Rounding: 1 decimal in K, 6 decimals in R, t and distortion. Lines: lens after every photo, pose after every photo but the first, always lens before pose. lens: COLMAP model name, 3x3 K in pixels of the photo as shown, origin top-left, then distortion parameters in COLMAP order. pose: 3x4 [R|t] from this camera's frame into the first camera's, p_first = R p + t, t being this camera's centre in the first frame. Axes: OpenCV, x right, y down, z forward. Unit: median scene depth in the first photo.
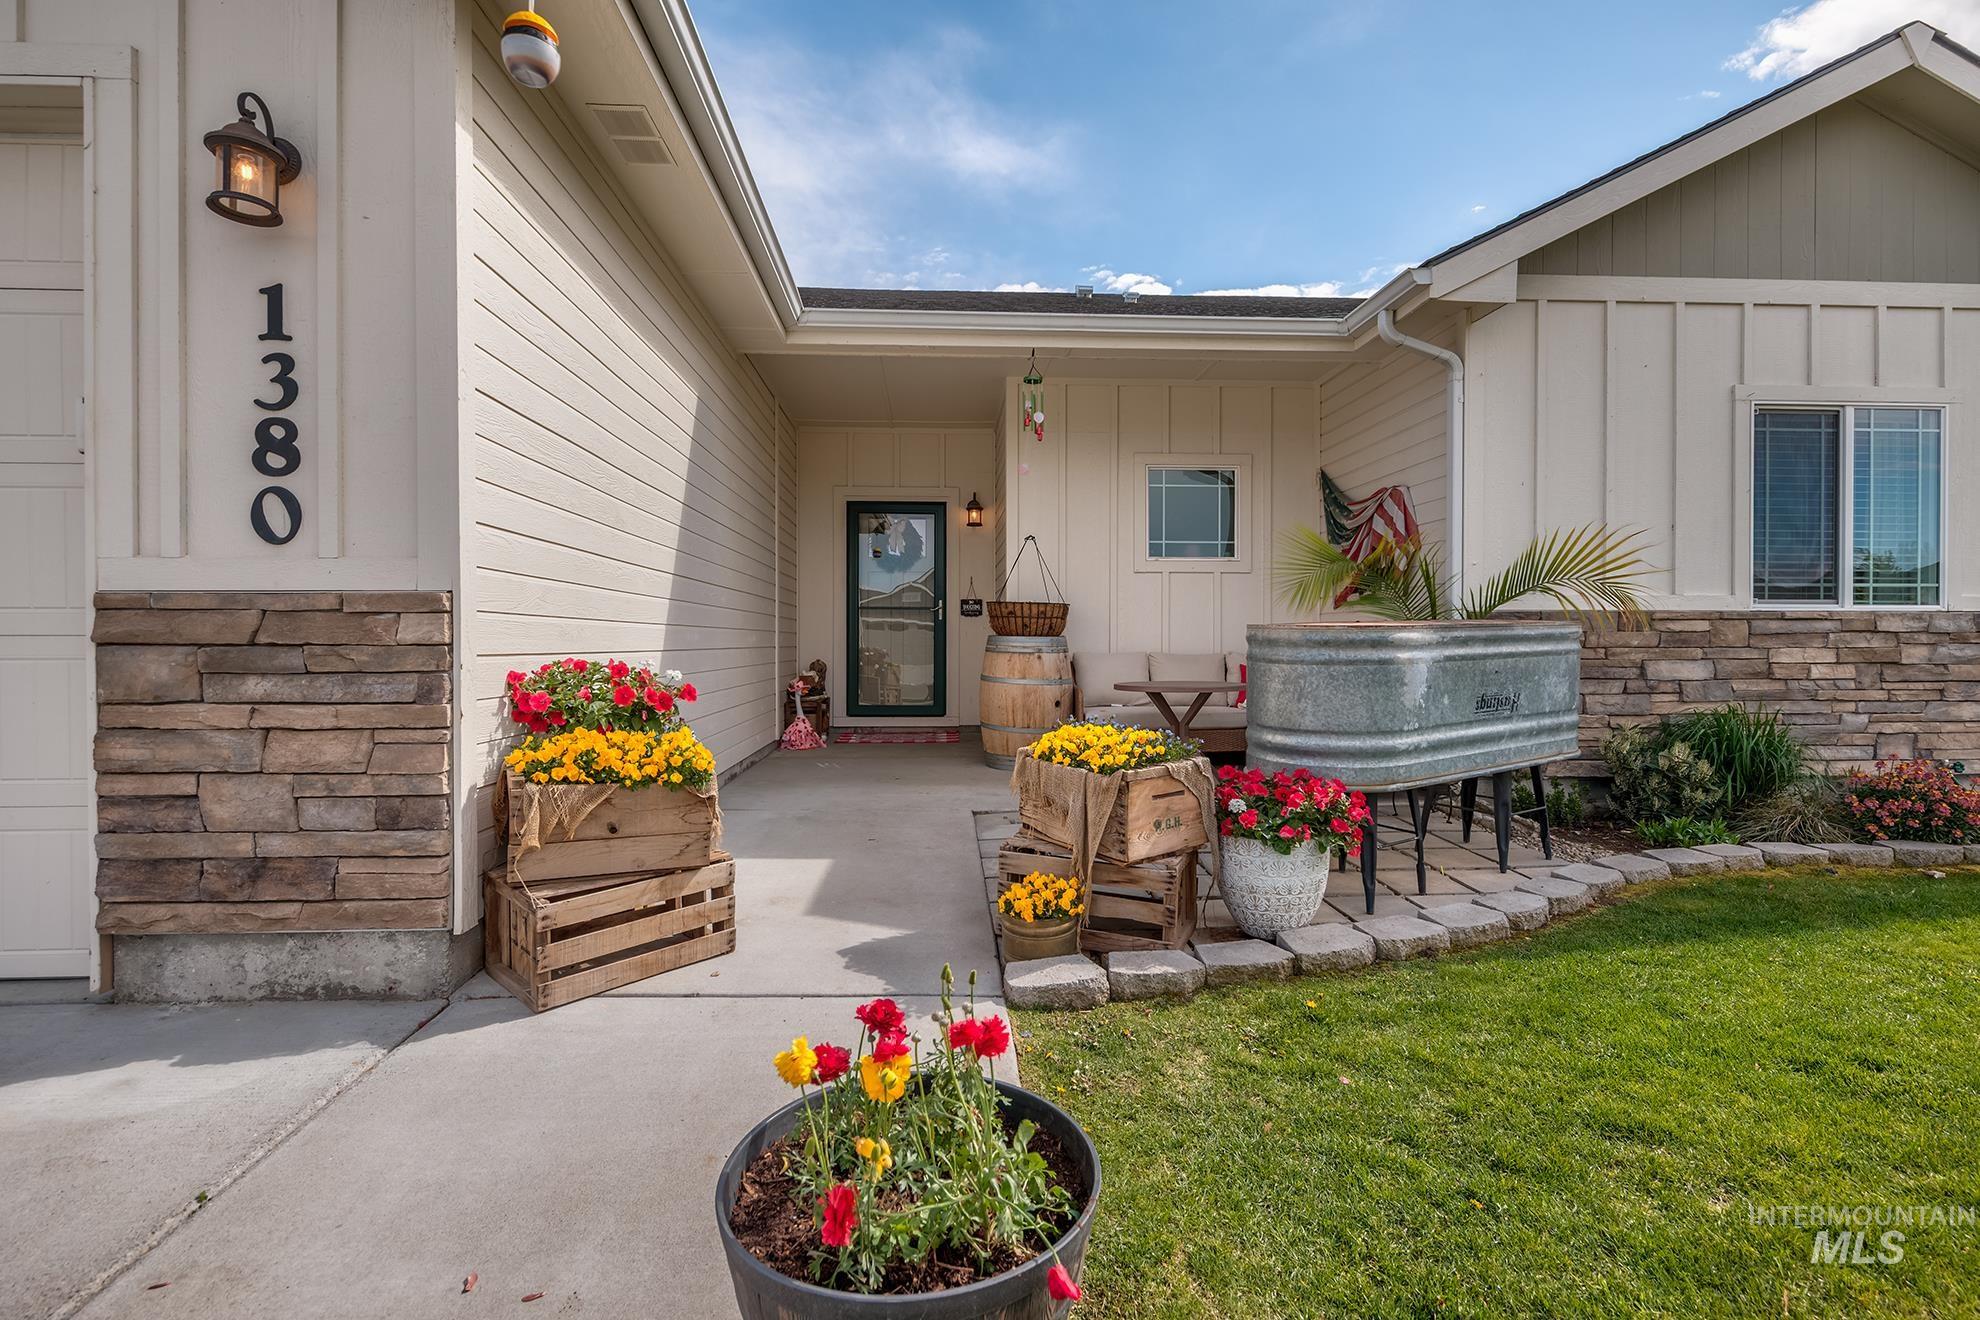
lens RADIAL K [[888.0, 0, 1004.6], [0, 888.0, 648.8], [0, 0, 1]] dist [0.004359, -0.001547]
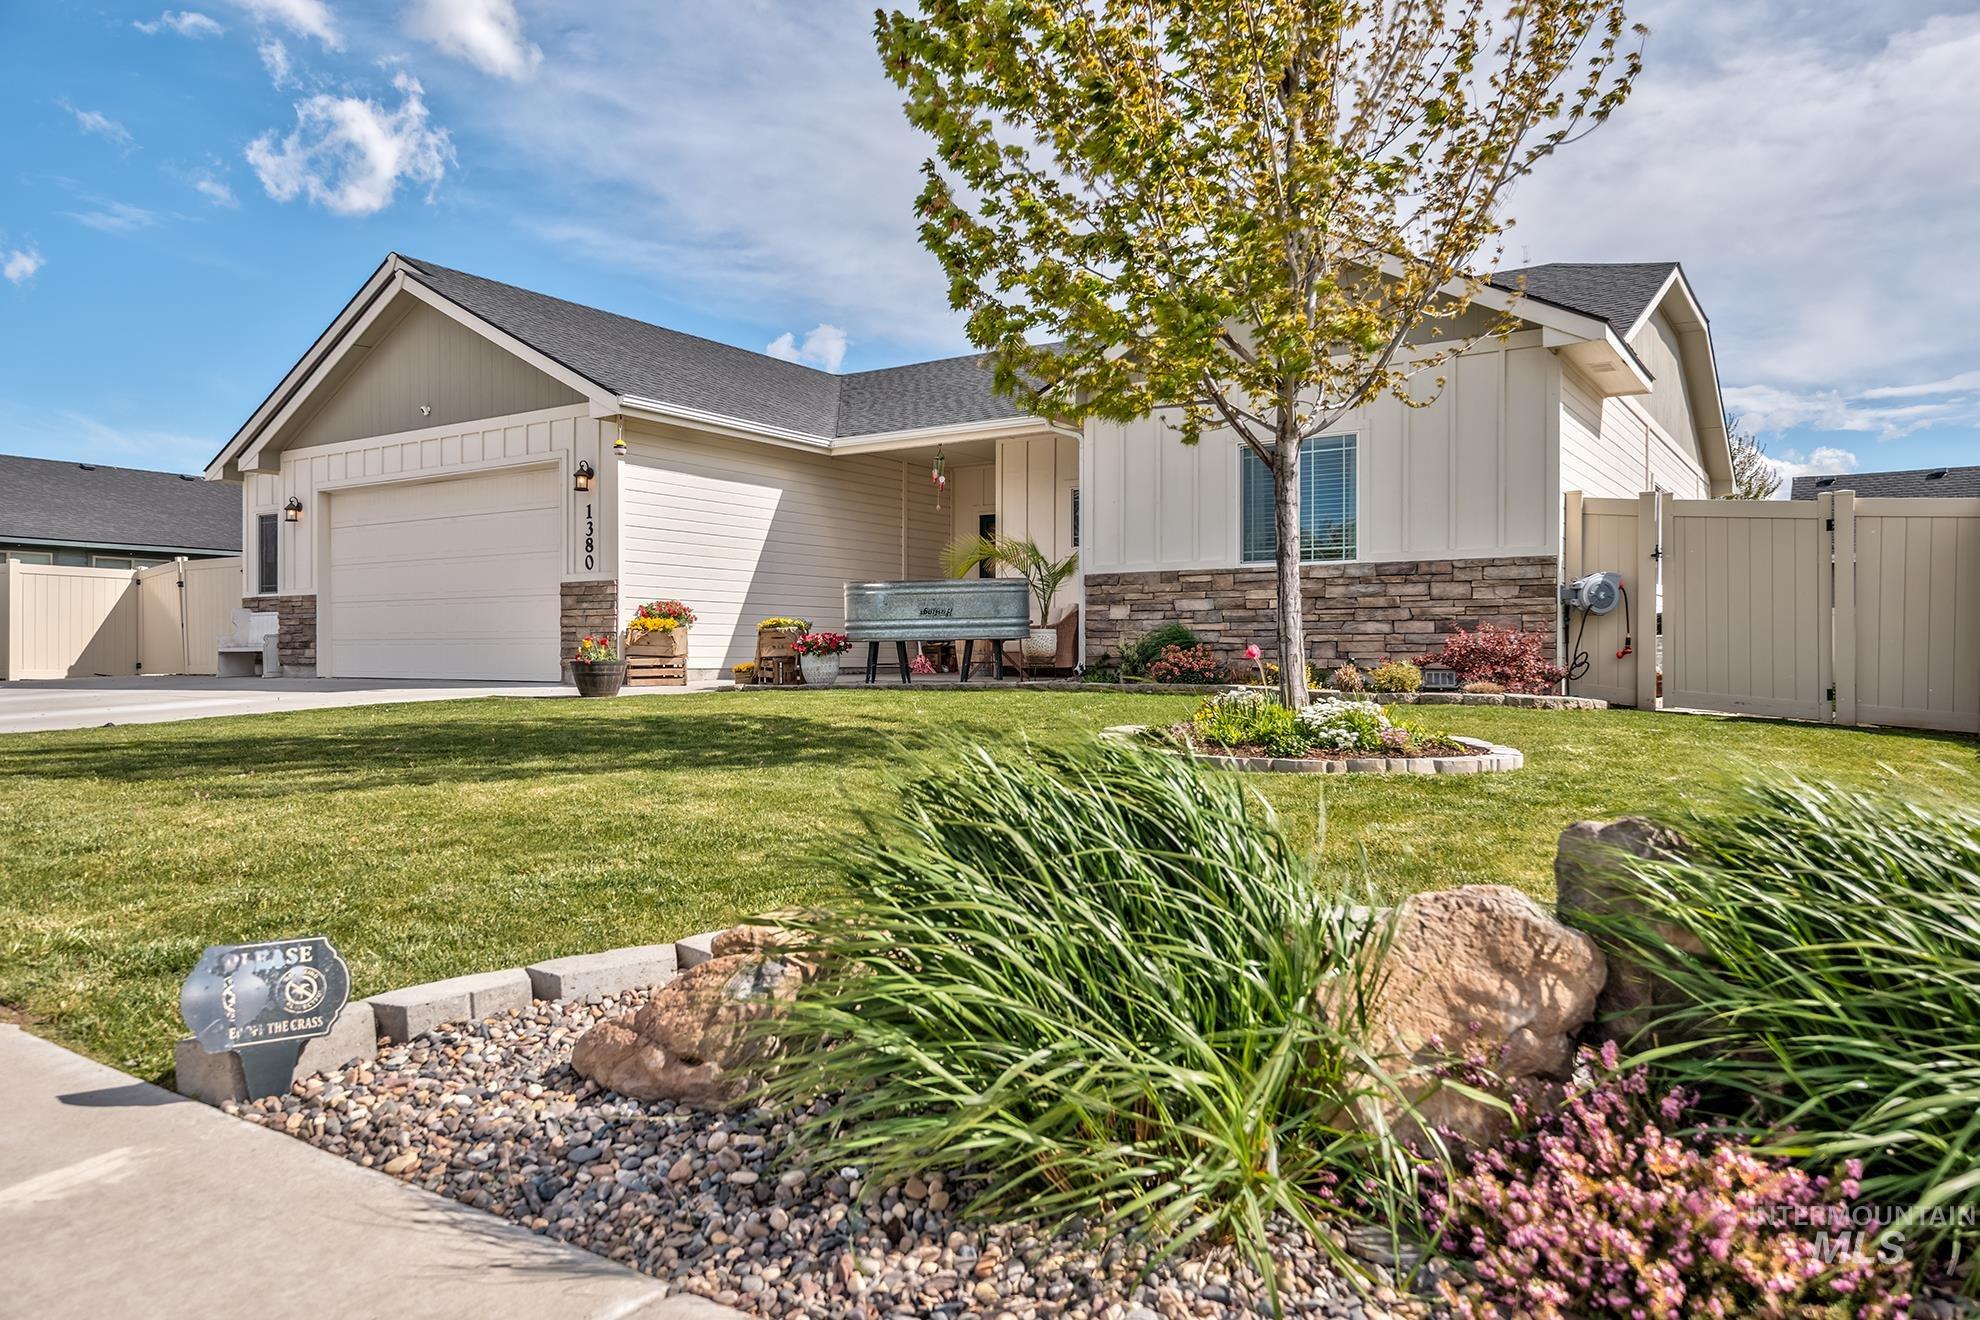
lens RADIAL K [[1318.4, 0, 996.8], [0, 1318.4, 608.9], [0, 0, 1]] dist [0.016741, -0.000900]
pose [[0.797300, -0.020741, -0.603227, 1.782676], [-0.007212, 0.999011, -0.043881, 0.130225], [0.603540, 0.039337, 0.796362, -1.103155]]
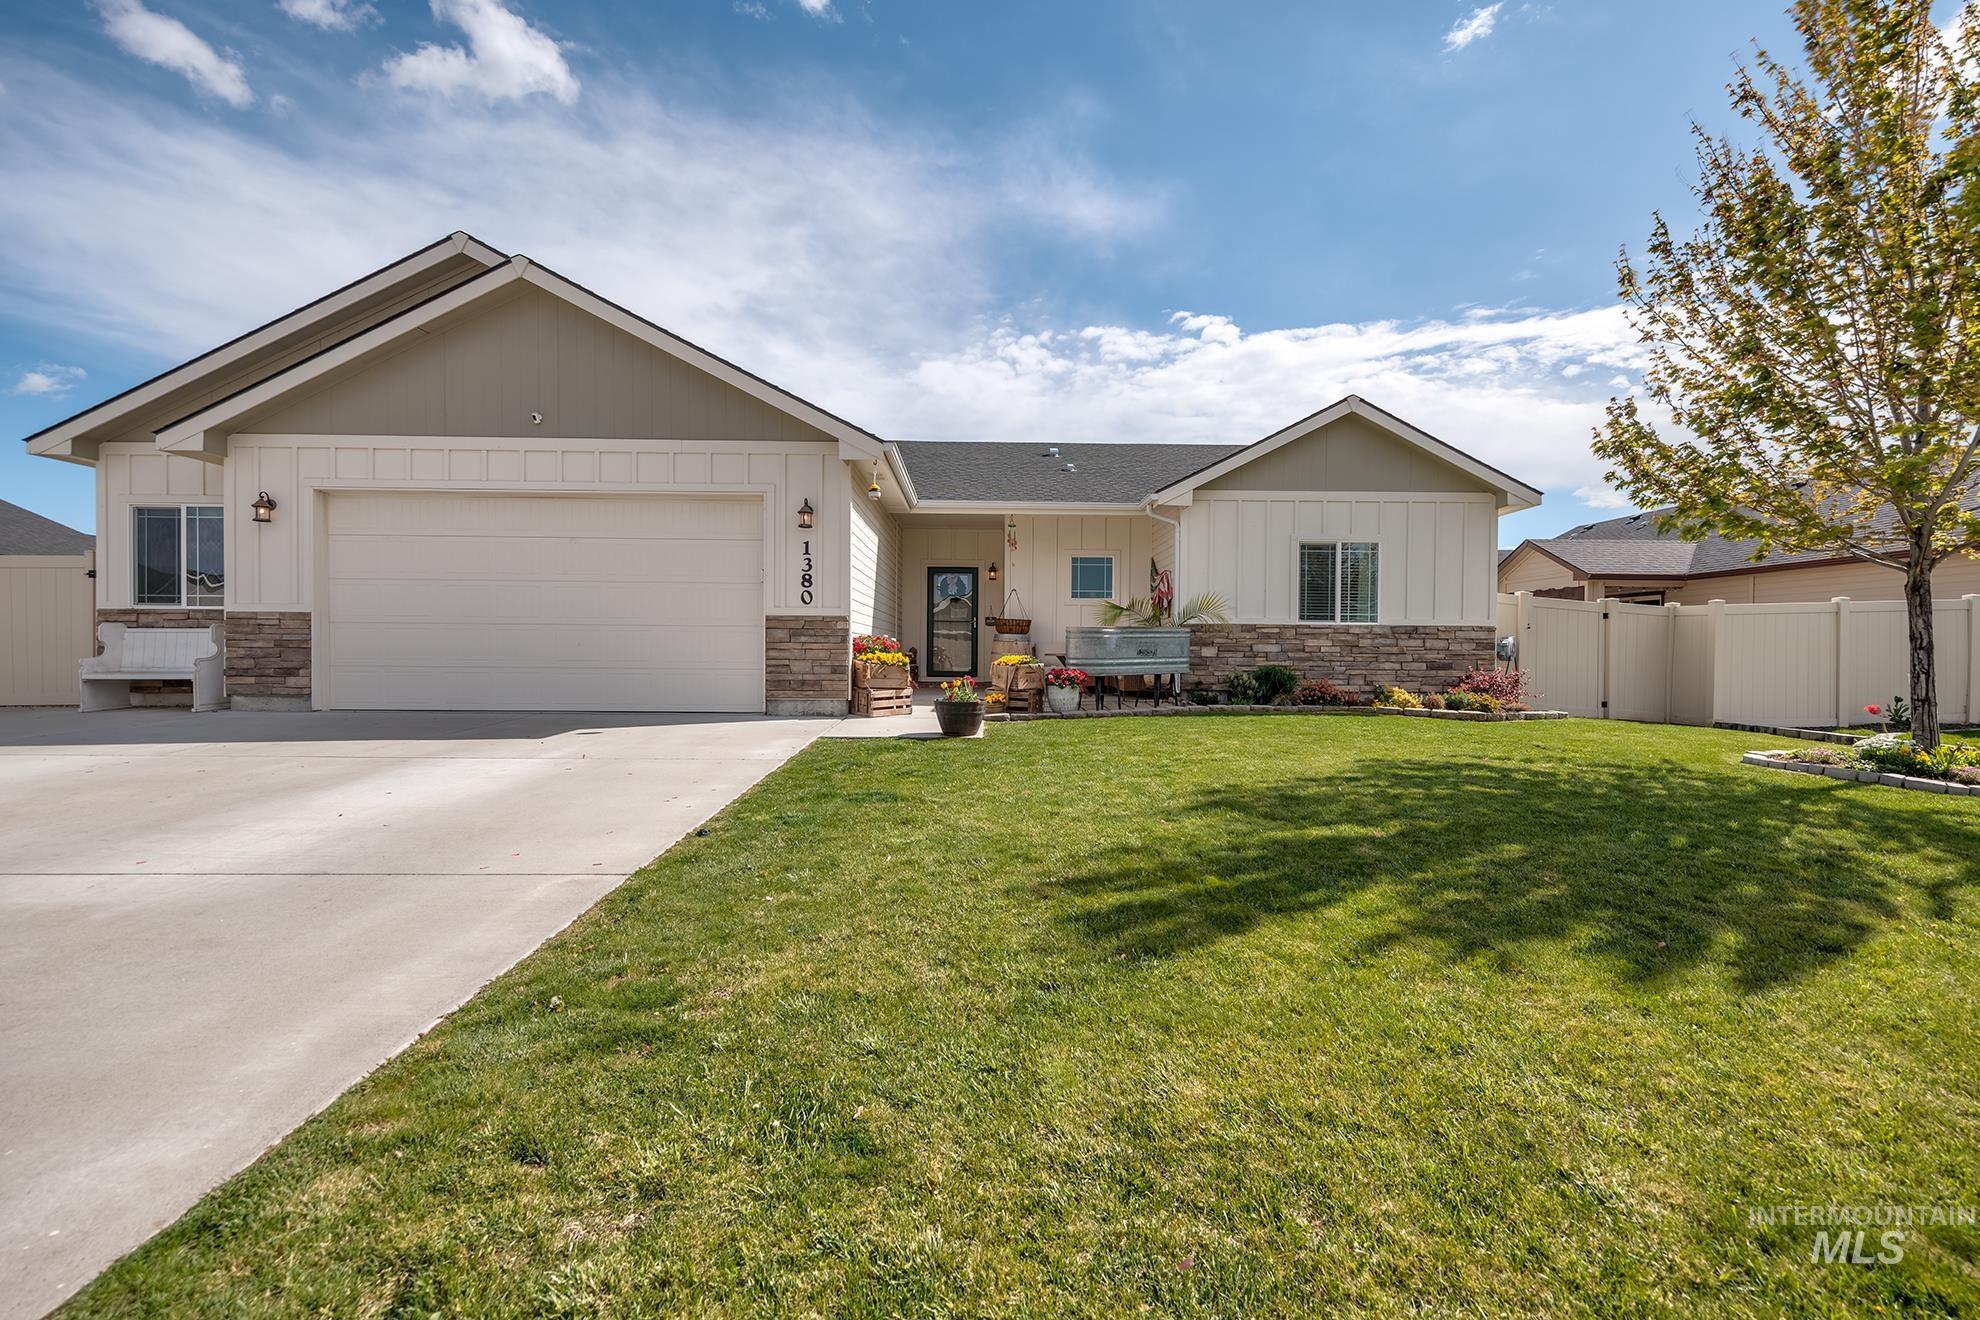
lens RADIAL K [[791.7, 0, 1017.6], [0, 791.7, 658.7], [0, 0, 1]] dist [0.004298, 0.000041]
pose [[0.999549, 0.007668, -0.029048, 0.111702], [-0.007718, 0.999969, -0.001607, 0.056520], [0.029035, 0.001830, 0.999577, -1.123916]]
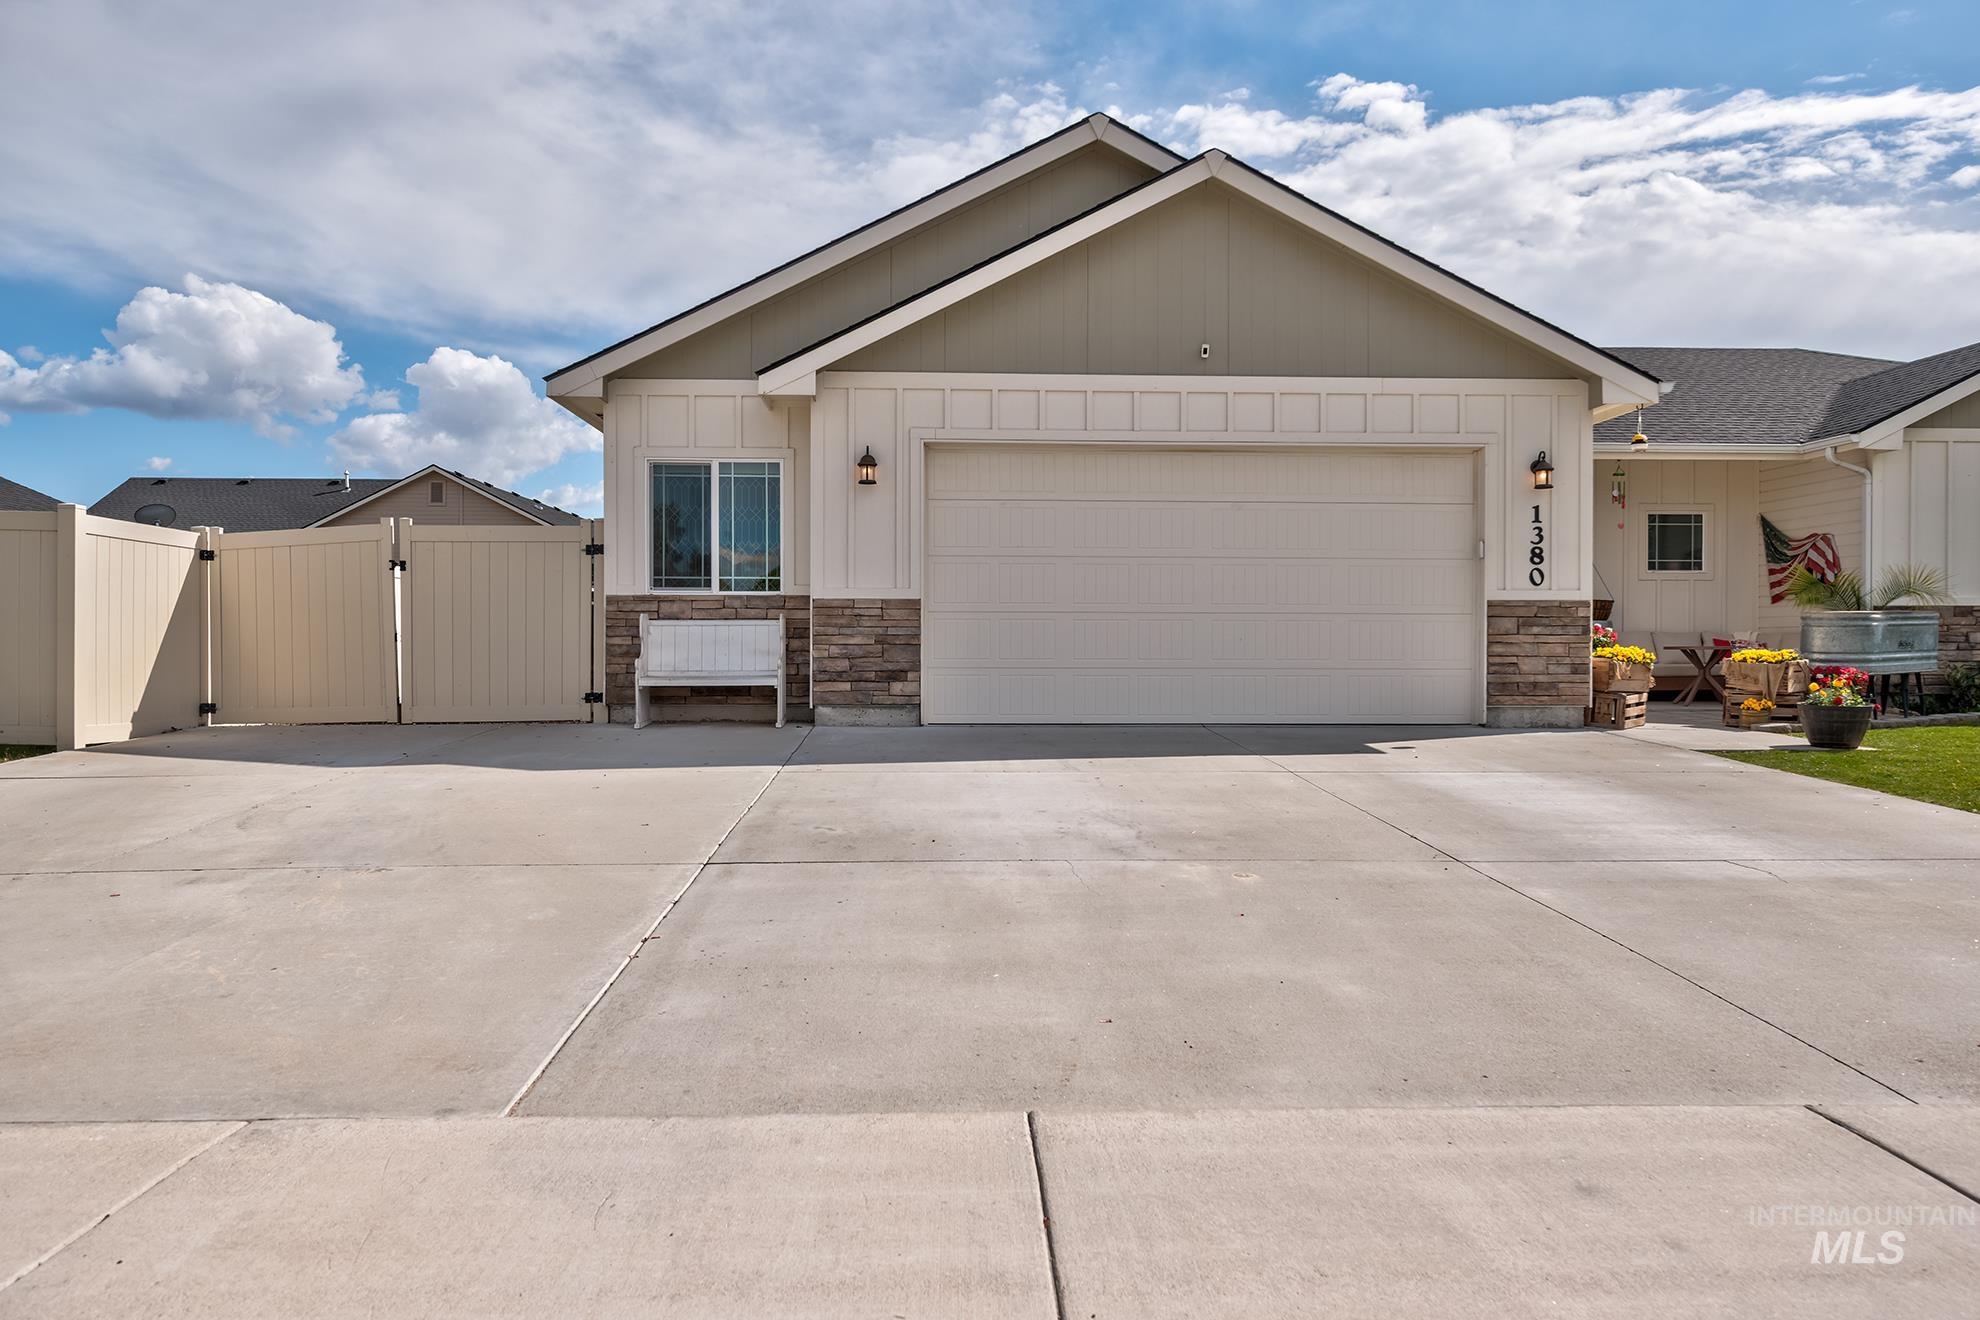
lens RADIAL K [[1318.4, 0, 1030.9], [0, 1318.4, 650.8], [0, 0, 1]] dist [0.016741, -0.000900]
pose [[0.999995, 0.002439, 0.002094, -1.143103], [-0.002432, 0.999992, -0.003206, 0.059073], [-0.002102, 0.003201, 0.999993, -1.626141]]
